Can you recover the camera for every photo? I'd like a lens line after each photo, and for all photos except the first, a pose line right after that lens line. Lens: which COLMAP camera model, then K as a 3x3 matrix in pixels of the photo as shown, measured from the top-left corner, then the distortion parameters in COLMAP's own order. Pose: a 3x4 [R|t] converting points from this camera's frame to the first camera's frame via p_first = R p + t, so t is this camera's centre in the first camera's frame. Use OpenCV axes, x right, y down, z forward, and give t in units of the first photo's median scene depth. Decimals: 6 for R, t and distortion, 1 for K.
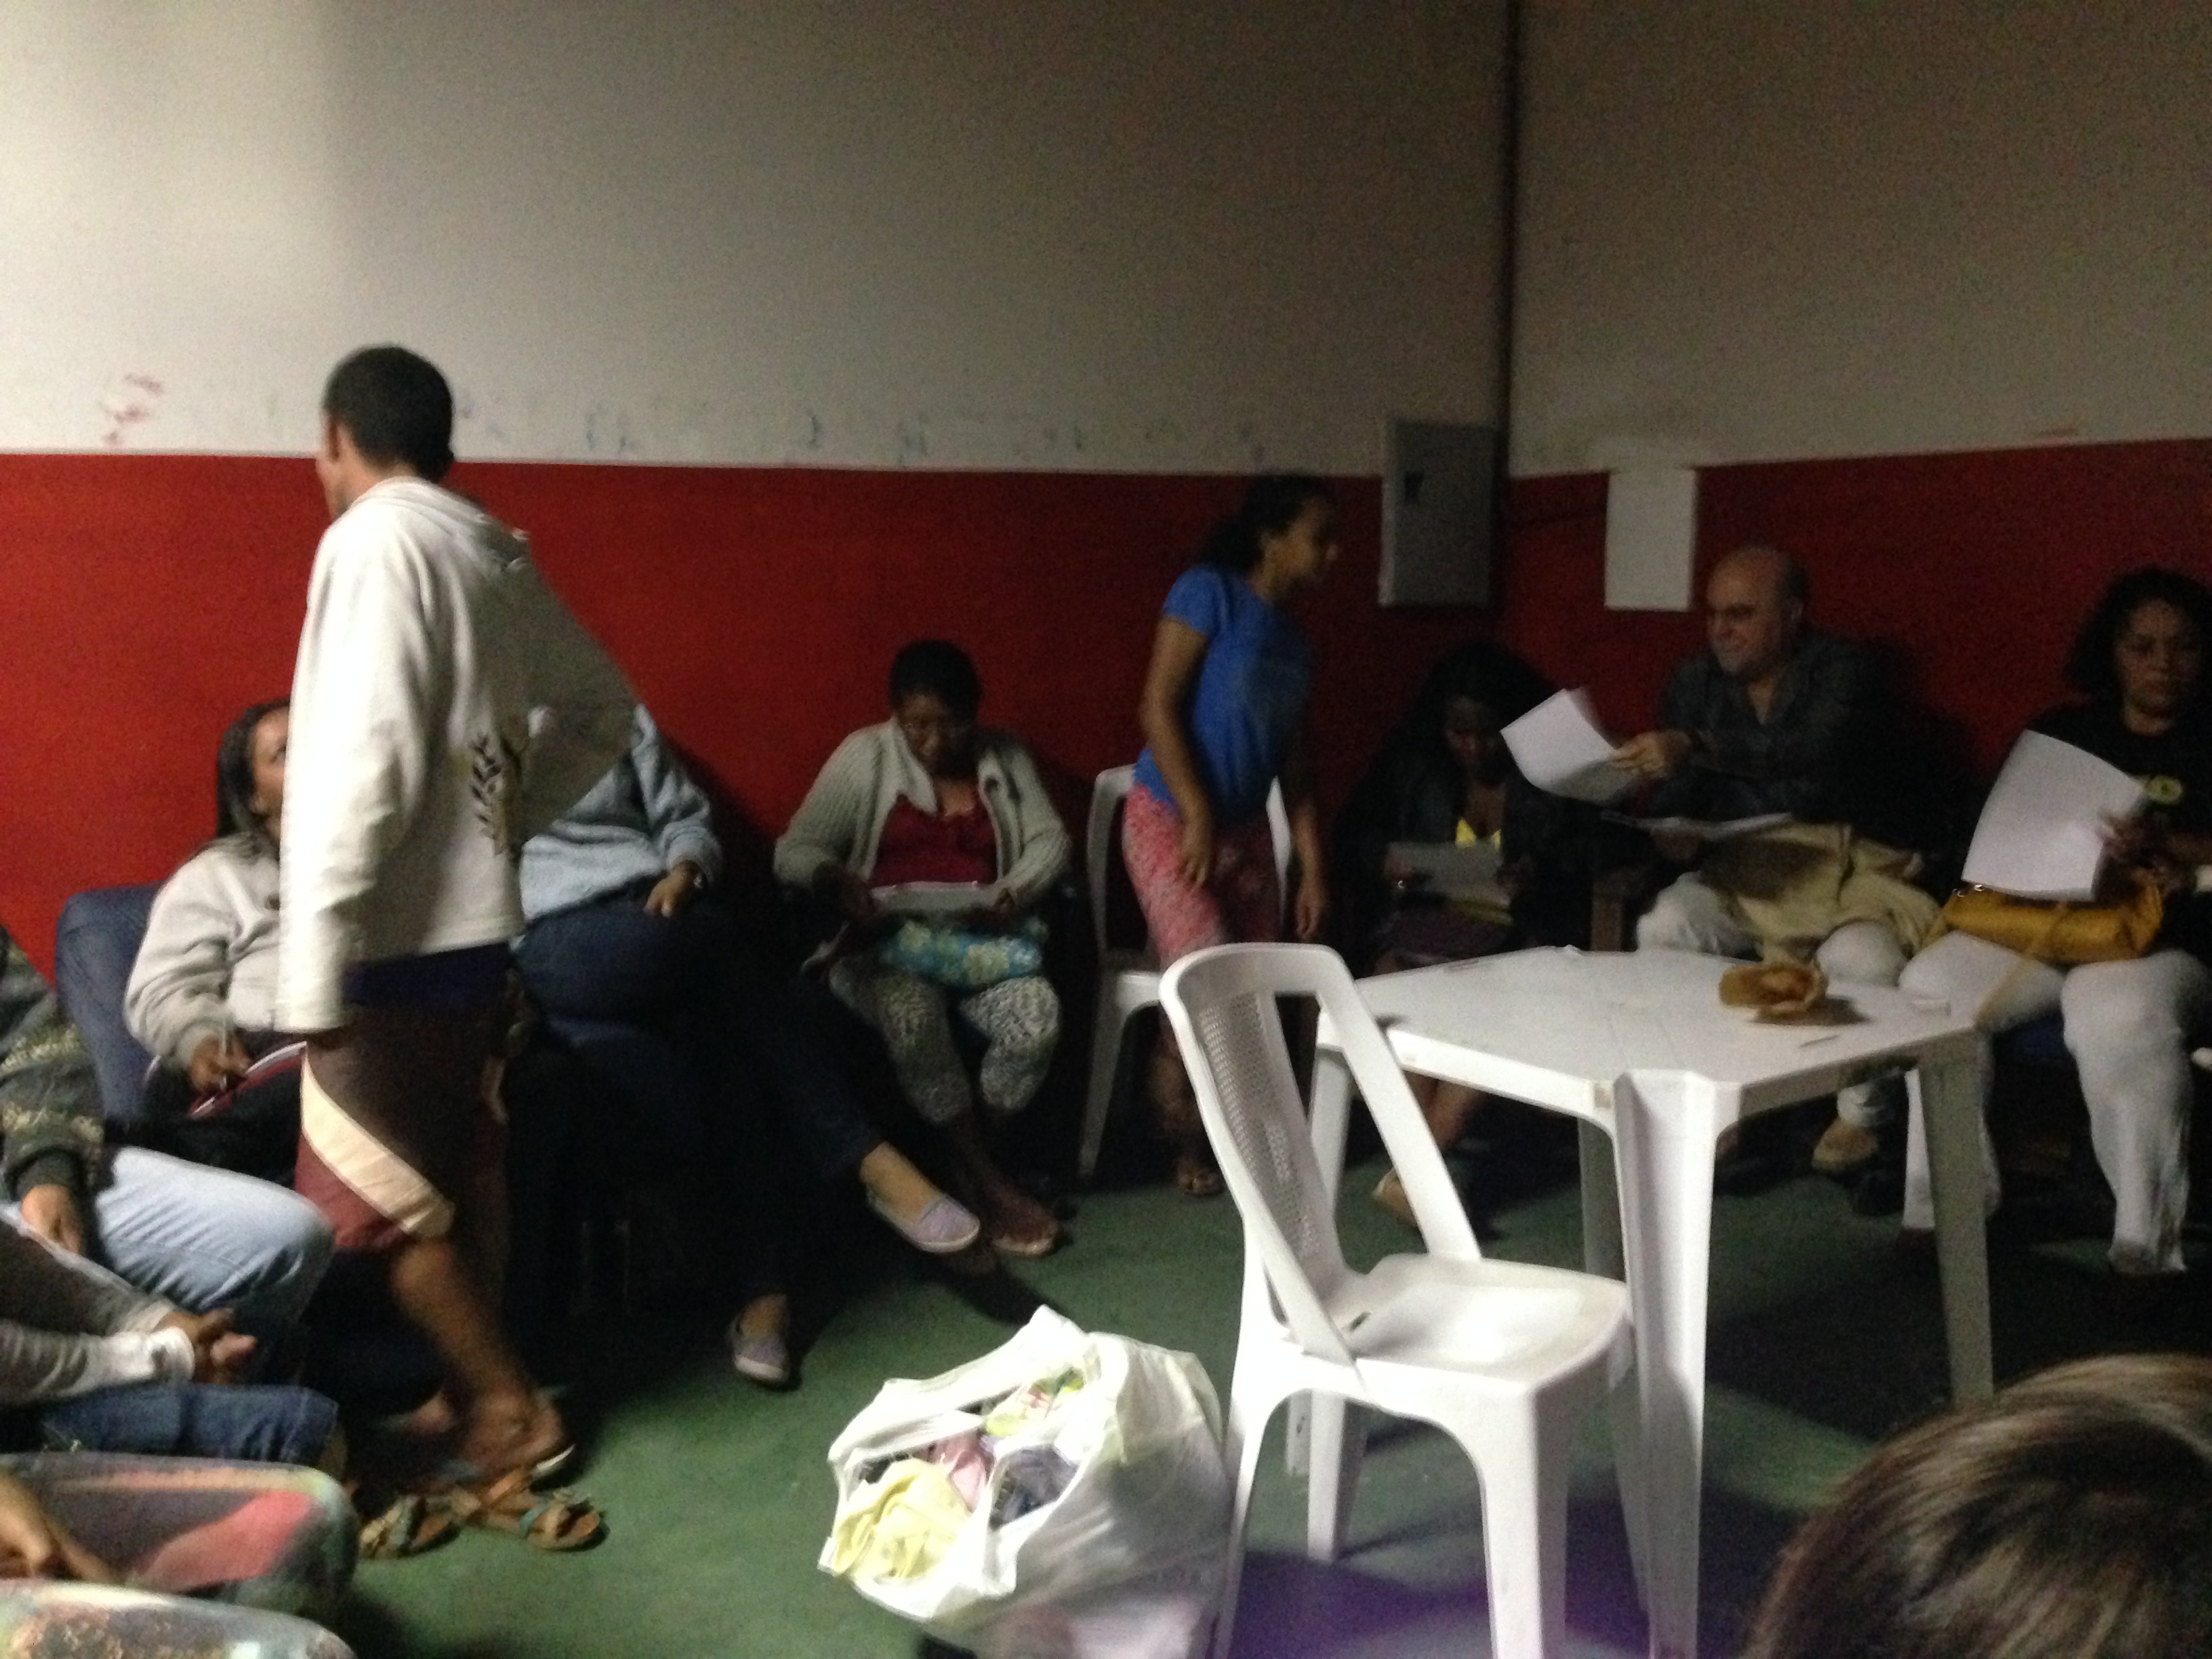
lens RADIAL K [[2010.7, 0, 1120.6], [0, 2010.7, 831.5], [0, 0, 1]] dist [0.111650, -0.197502]
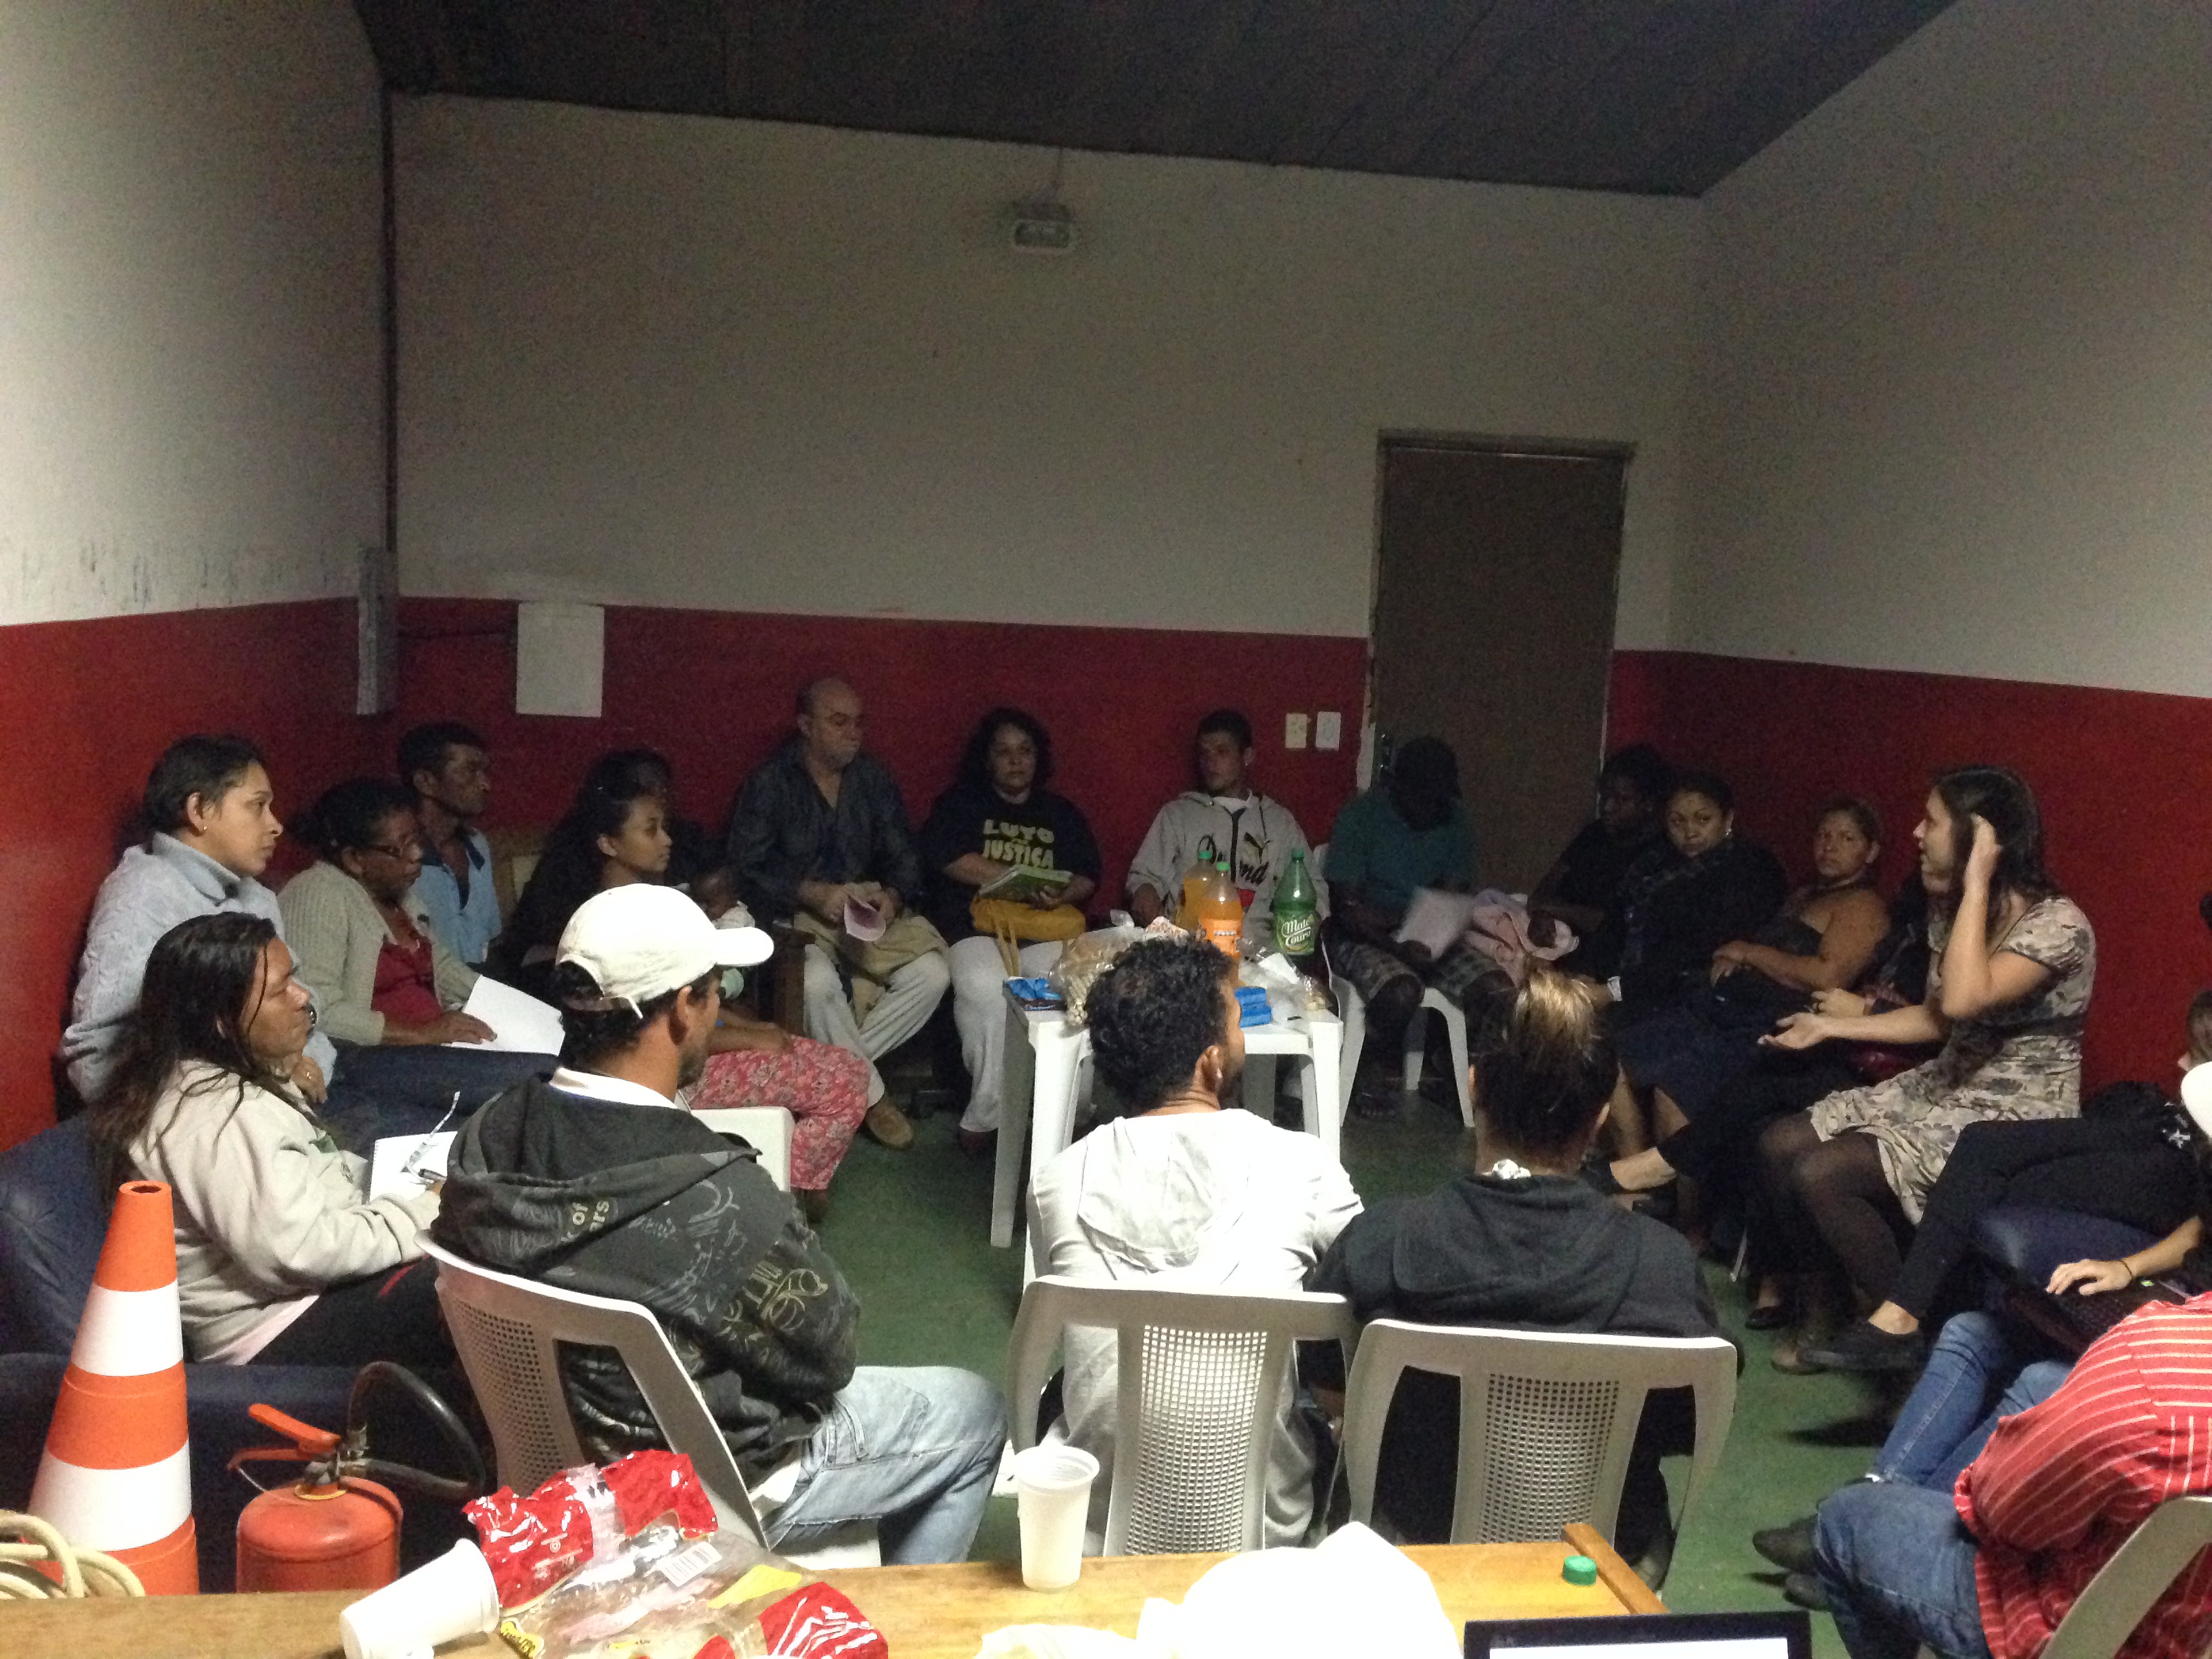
lens RADIAL K [[2047.9, 0, 1099.9], [0, 2047.9, 802.7], [0, 0, 1]] dist [0.066051, -0.020248]
pose [[0.432609, -0.066842, 0.899100, -0.717817], [0.069180, 0.996769, 0.040817, -0.084170], [-0.898924, 0.044542, 0.435835, 0.160699]]
